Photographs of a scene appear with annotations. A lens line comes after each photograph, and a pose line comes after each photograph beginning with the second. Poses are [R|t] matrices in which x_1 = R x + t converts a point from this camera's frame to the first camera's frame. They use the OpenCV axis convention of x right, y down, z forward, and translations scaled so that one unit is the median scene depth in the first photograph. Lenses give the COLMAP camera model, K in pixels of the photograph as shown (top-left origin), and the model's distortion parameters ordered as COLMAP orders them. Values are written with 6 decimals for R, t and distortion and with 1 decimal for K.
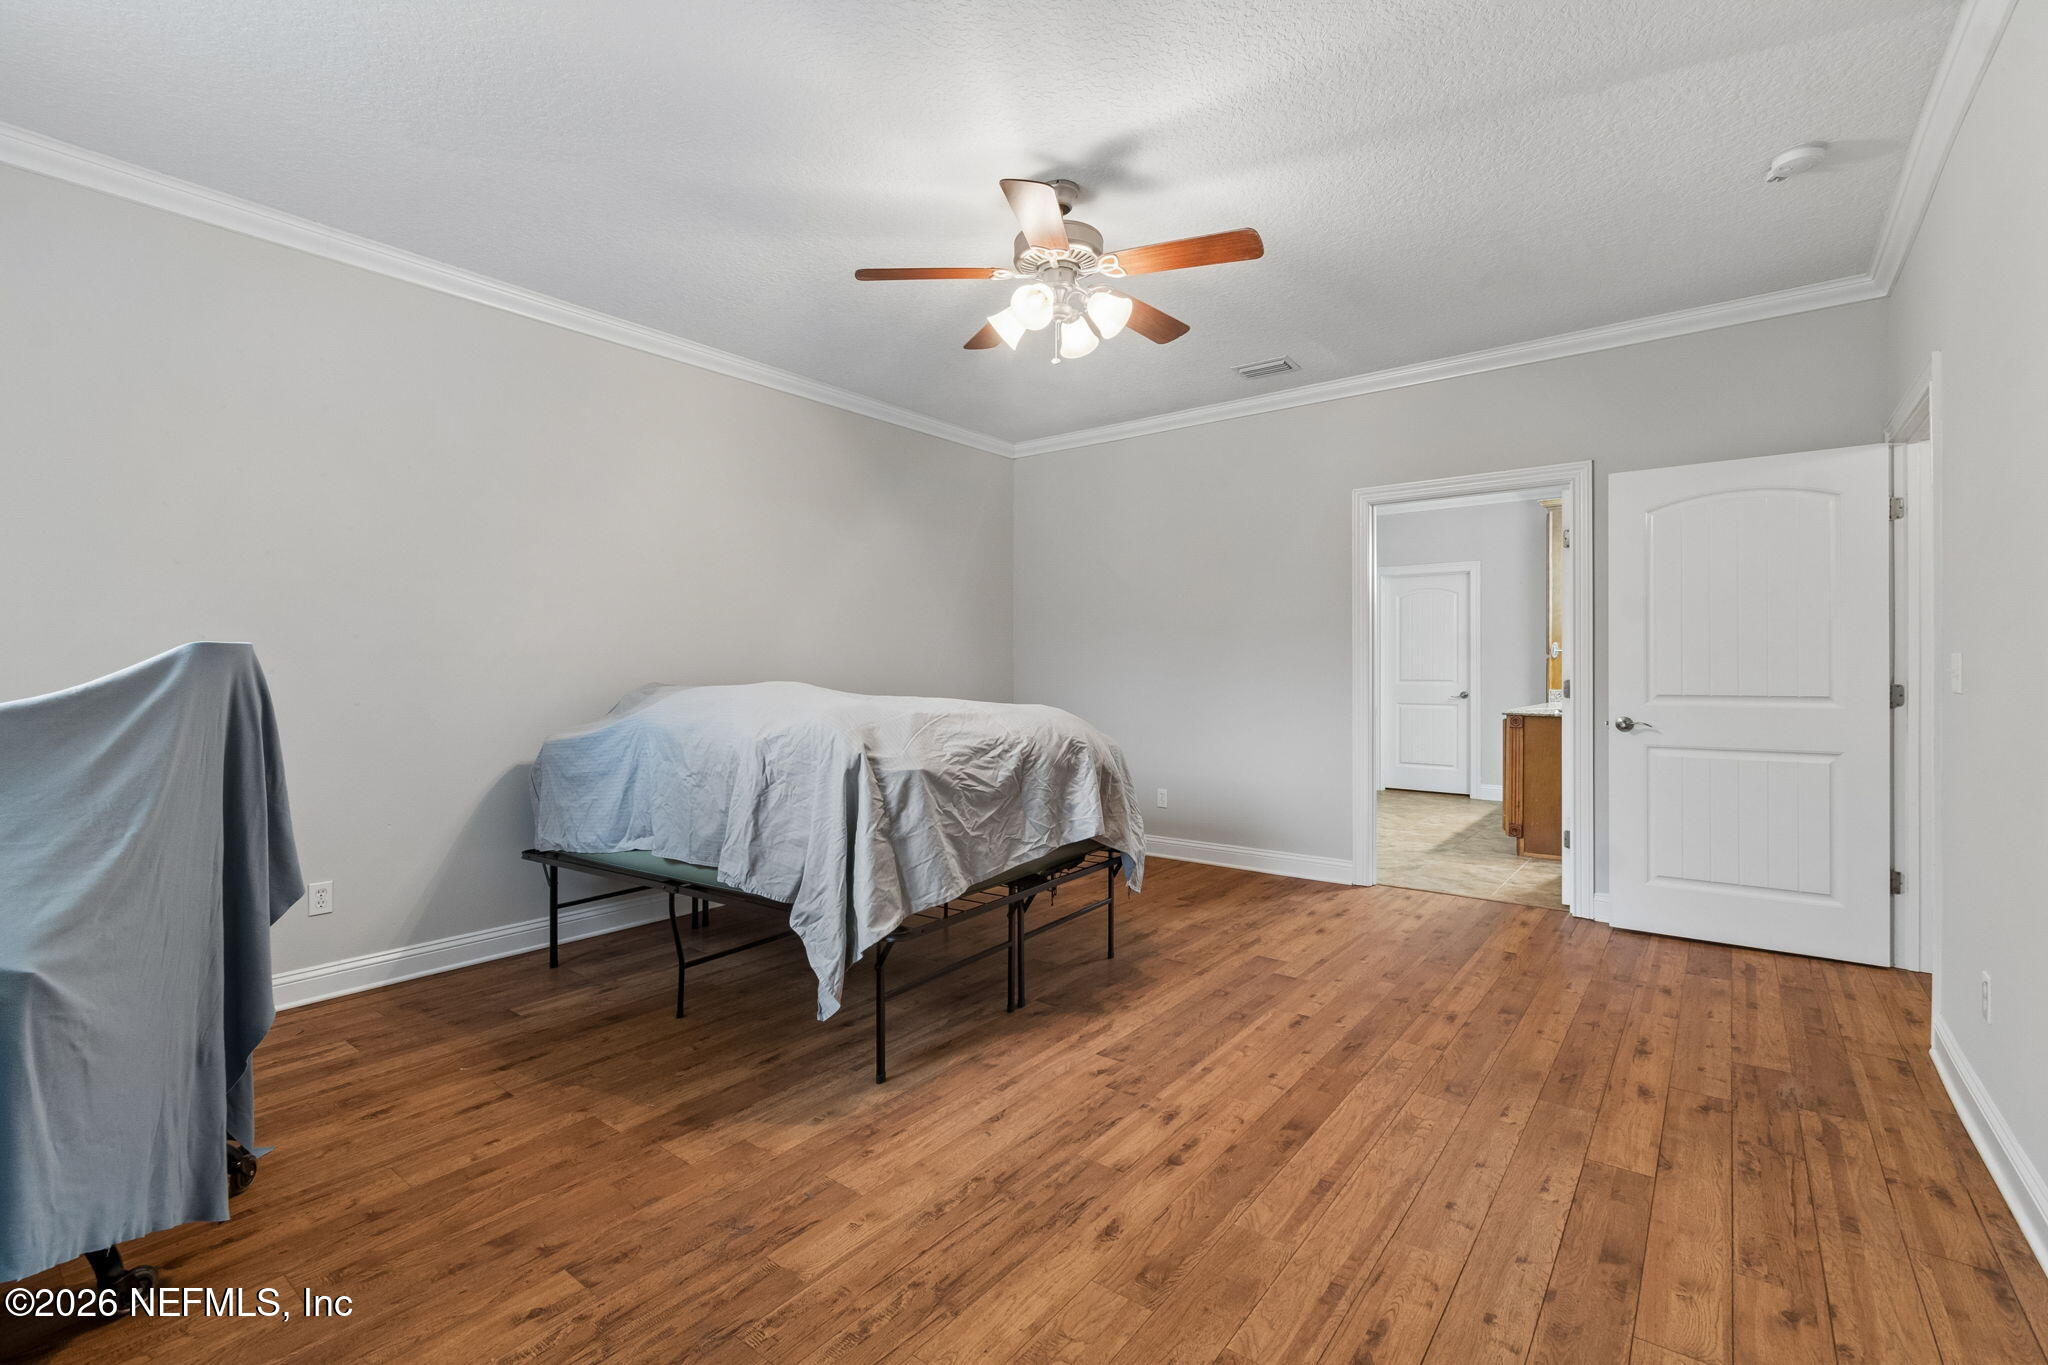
lens RADIAL K [[874.4, 0, 1023.8], [0, 874.4, 675.0], [0, 0, 1]] dist [0.001428, -0.001194]
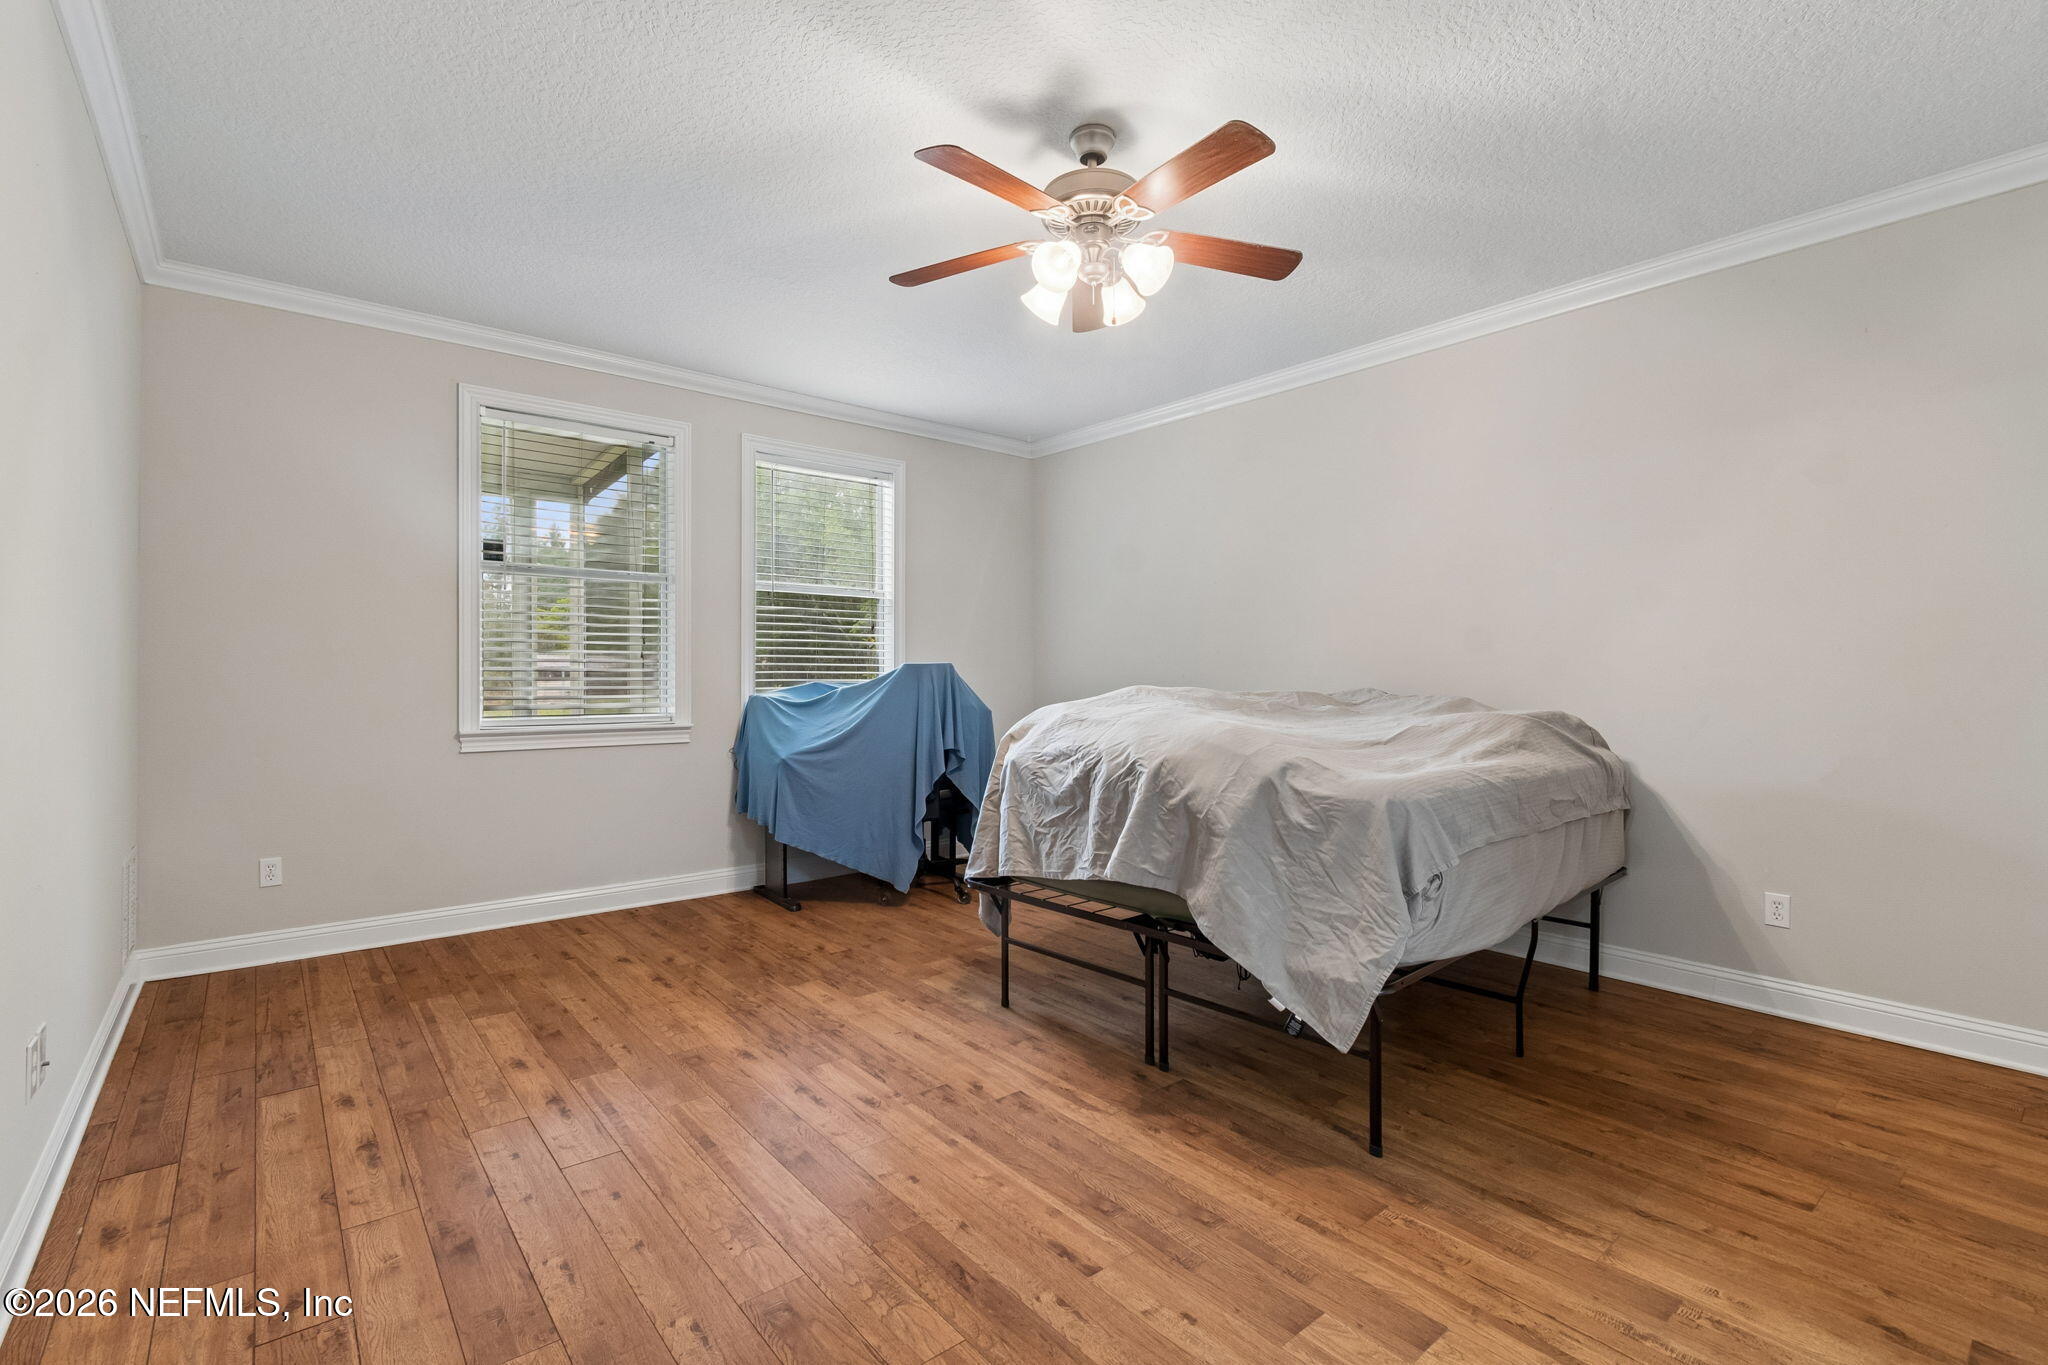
lens RADIAL K [[902.6, 0, 1023.0], [0, 902.6, 677.3], [0, 0, 1]] dist [0.006056, -0.003646]
pose [[-0.189743, 0.003337, -0.981828, 1.109238], [-0.012207, 0.999909, 0.005757, -0.010197], [0.981758, 0.013077, -0.189685, 1.283434]]
